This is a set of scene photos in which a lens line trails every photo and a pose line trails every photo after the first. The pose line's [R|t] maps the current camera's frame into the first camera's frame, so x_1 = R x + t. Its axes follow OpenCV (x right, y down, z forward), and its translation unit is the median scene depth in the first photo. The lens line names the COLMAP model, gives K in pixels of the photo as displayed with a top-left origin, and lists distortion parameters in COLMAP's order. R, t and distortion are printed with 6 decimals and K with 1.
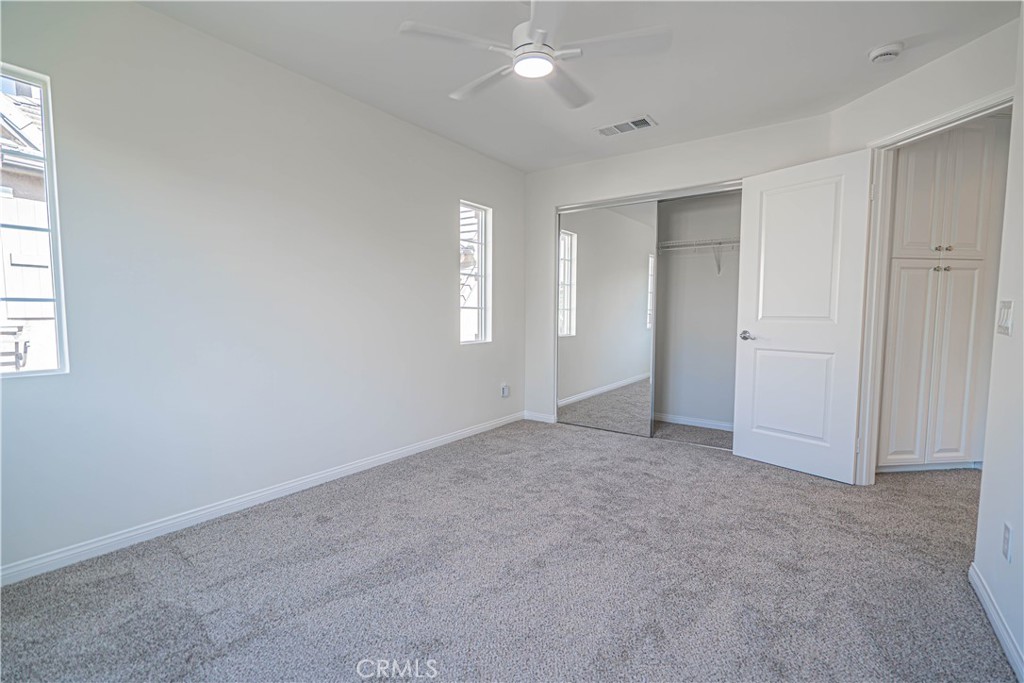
lens RADIAL K [[460.1, 0, 512.7], [0, 460.1, 343.8], [0, 0, 1]] dist [-0.003168, 0.000343]
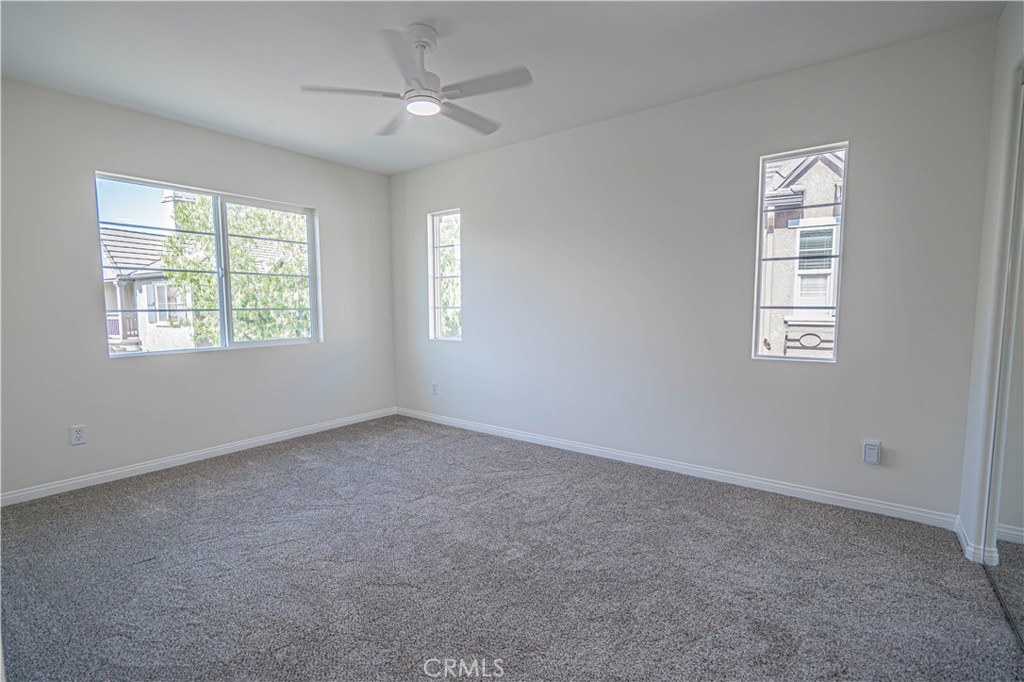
lens RADIAL K [[460.1, 0, 512.7], [0, 460.1, 343.3], [0, 0, 1]] dist [-0.003168, 0.000343]
pose [[0.022016, 0.074824, -0.996954, 0.638074], [-0.077967, 0.994287, 0.072902, -0.048109], [0.996713, 0.076124, 0.027724, 0.644407]]
